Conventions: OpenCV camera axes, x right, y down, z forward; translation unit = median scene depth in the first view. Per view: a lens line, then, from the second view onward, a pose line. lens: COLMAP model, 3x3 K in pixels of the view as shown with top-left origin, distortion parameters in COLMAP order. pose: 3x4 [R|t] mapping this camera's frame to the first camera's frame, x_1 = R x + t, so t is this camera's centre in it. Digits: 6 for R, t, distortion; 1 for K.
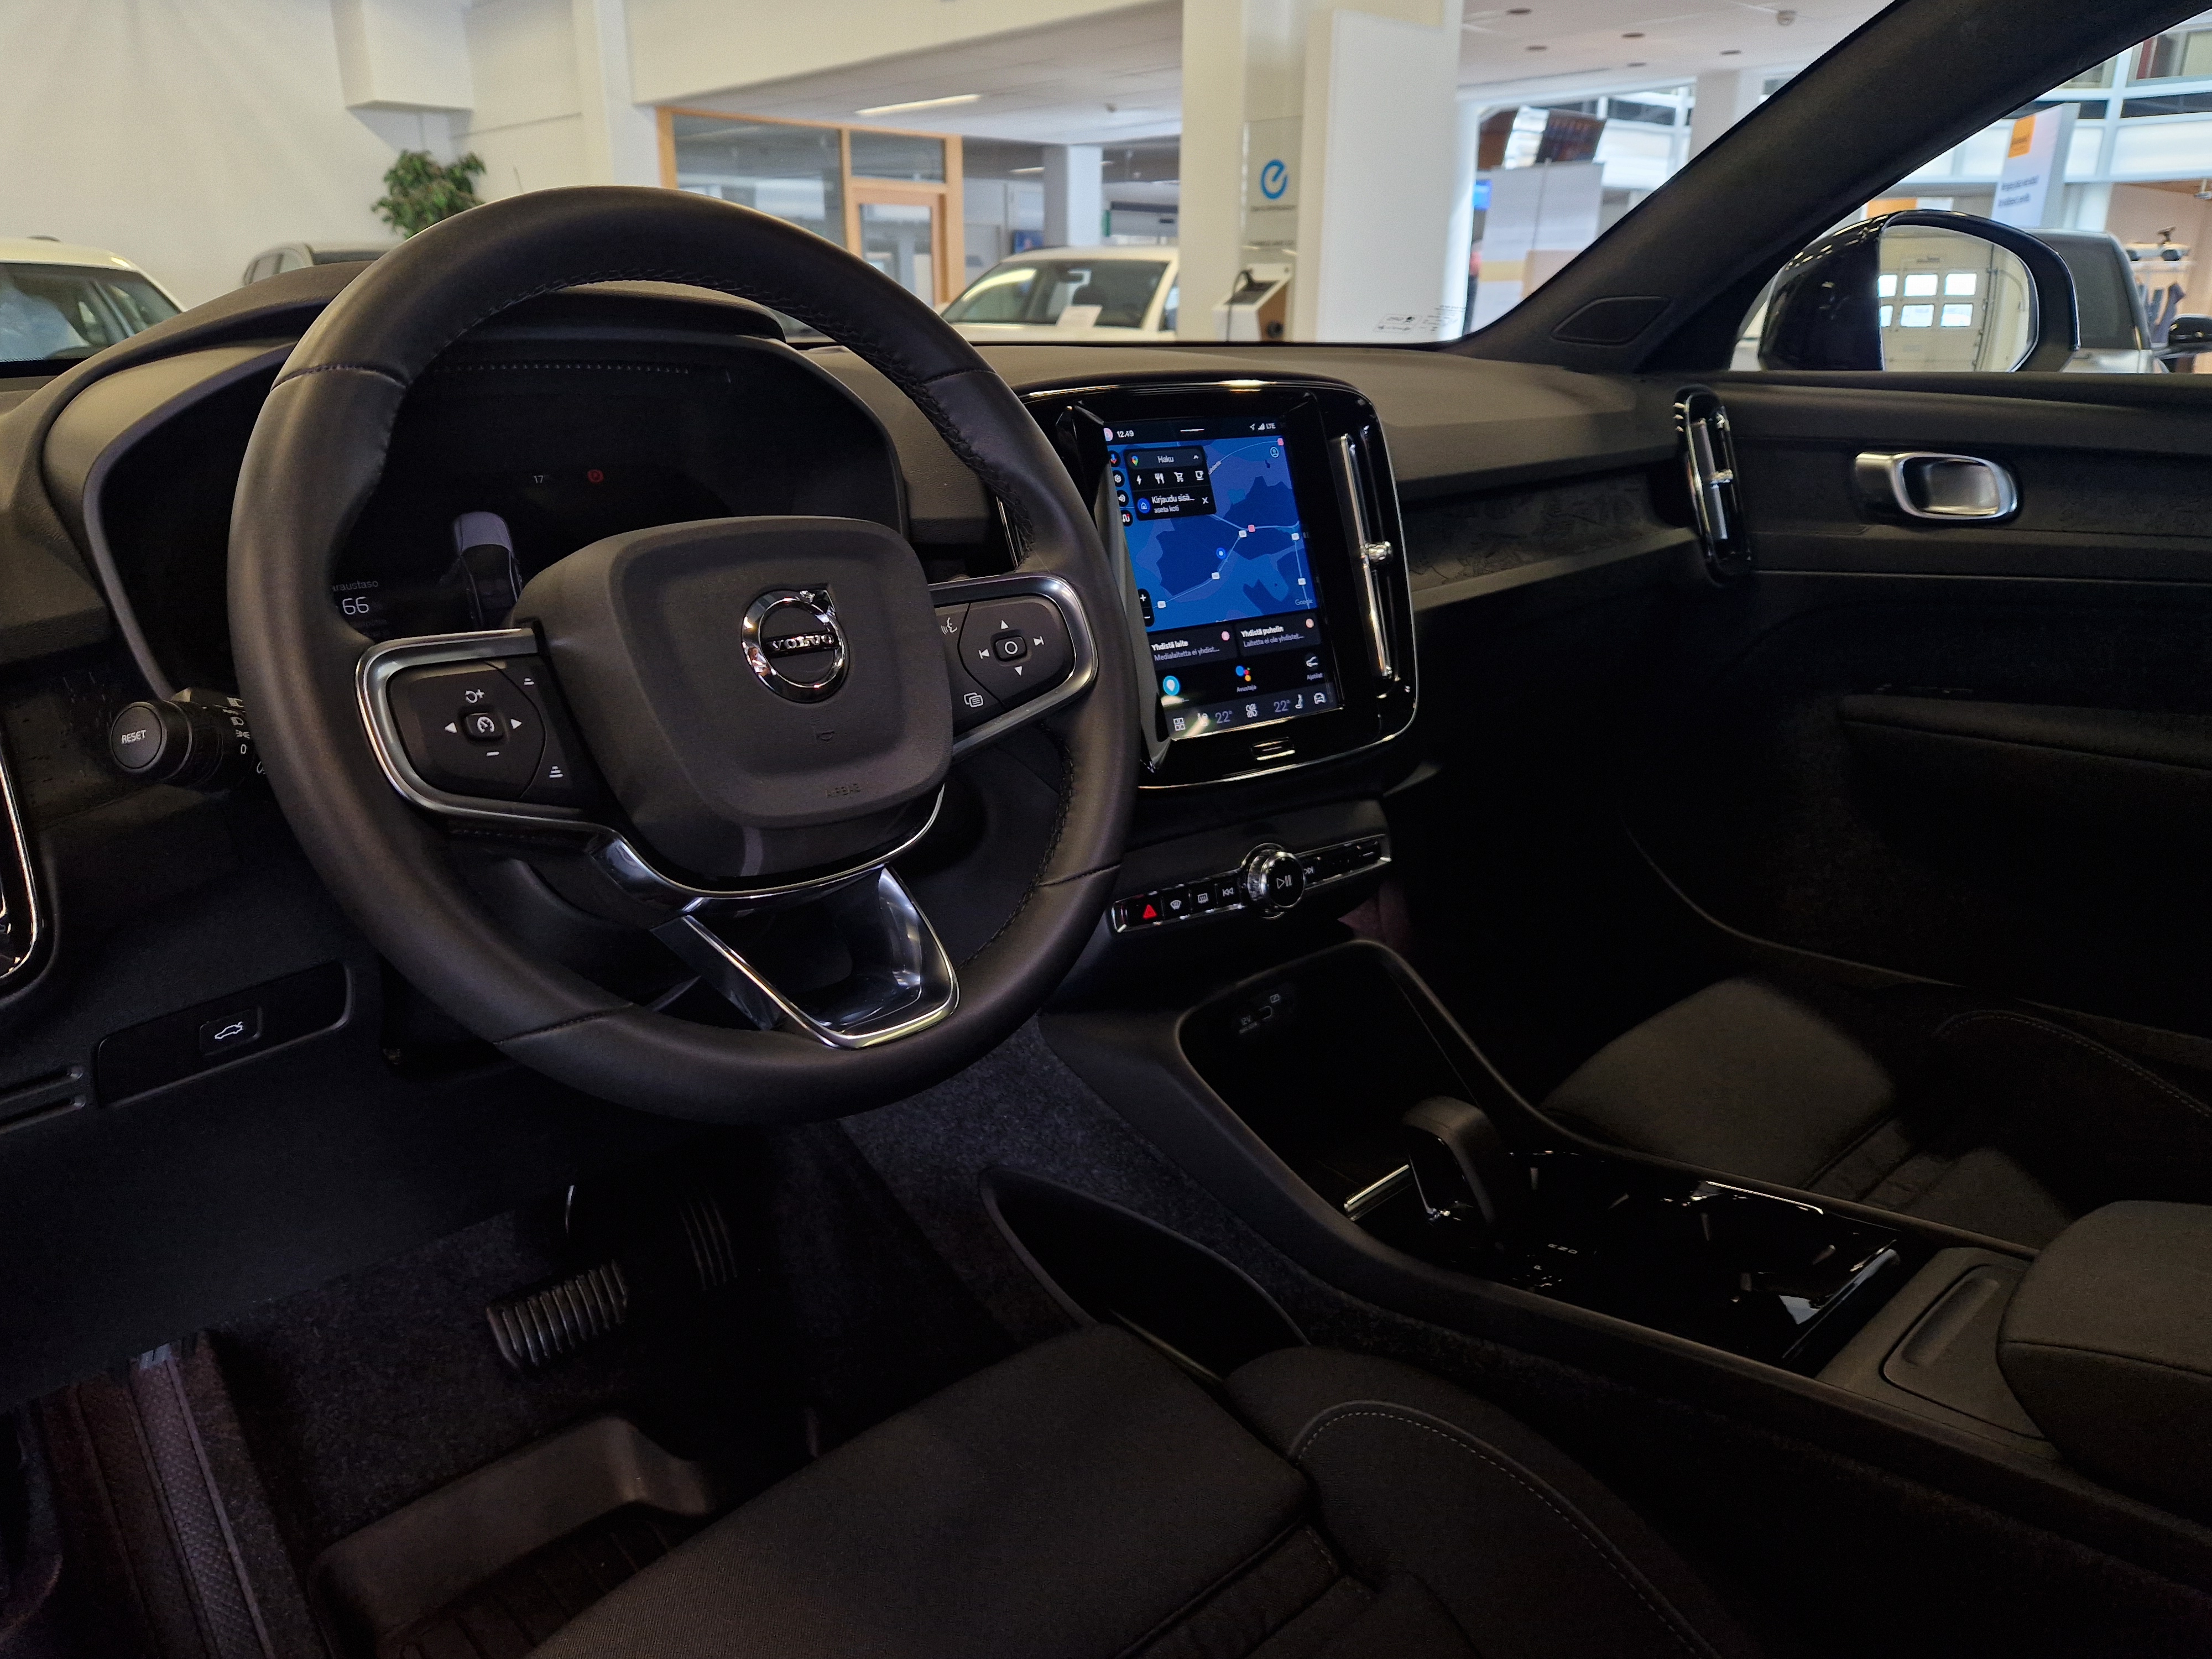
lens RADIAL K [[1523.9, 0, 1111.1], [0, 1523.9, 761.6], [0, 0, 1]] dist [0.022175, -0.000220]
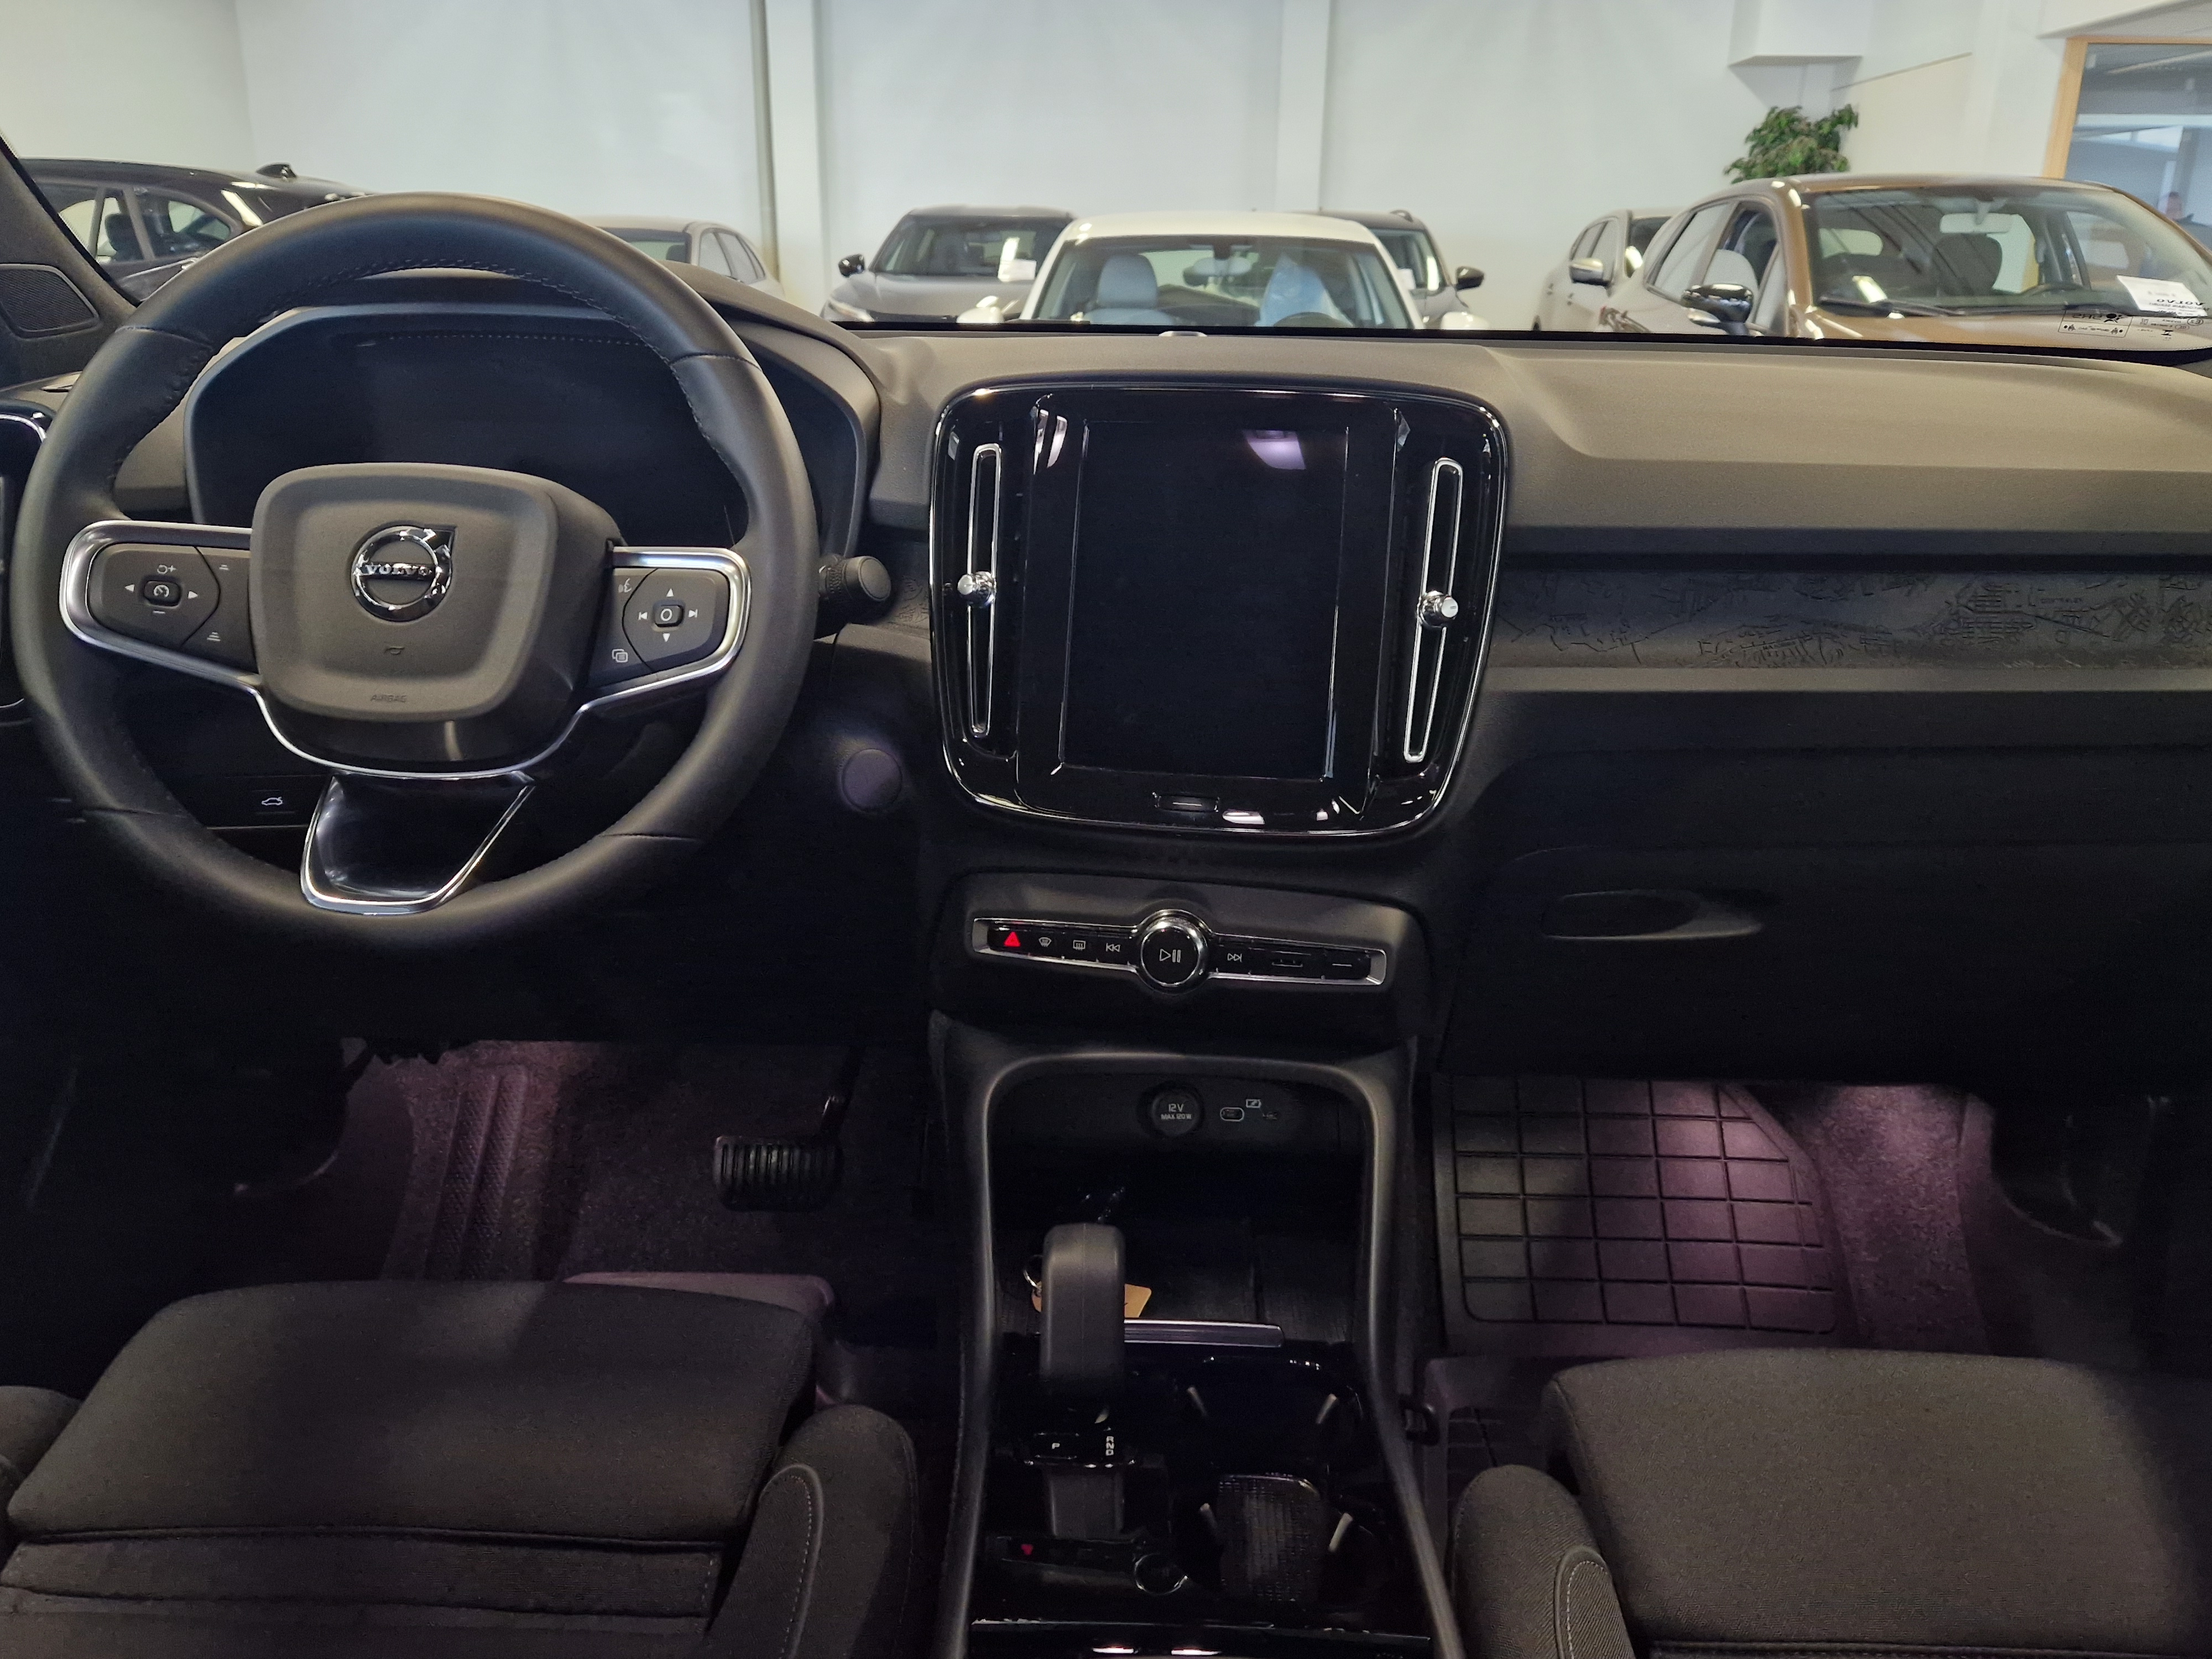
lens RADIAL K [[1710.1, 0, 1105.0], [0, 1710.1, 751.6], [0, 0, 1]] dist [0.012428, -0.000326]
pose [[0.721524, 0.197300, -0.663684, 0.522471], [-0.208957, 0.975897, 0.062948, -0.065329], [0.660106, 0.093262, 0.745360, 0.173017]]
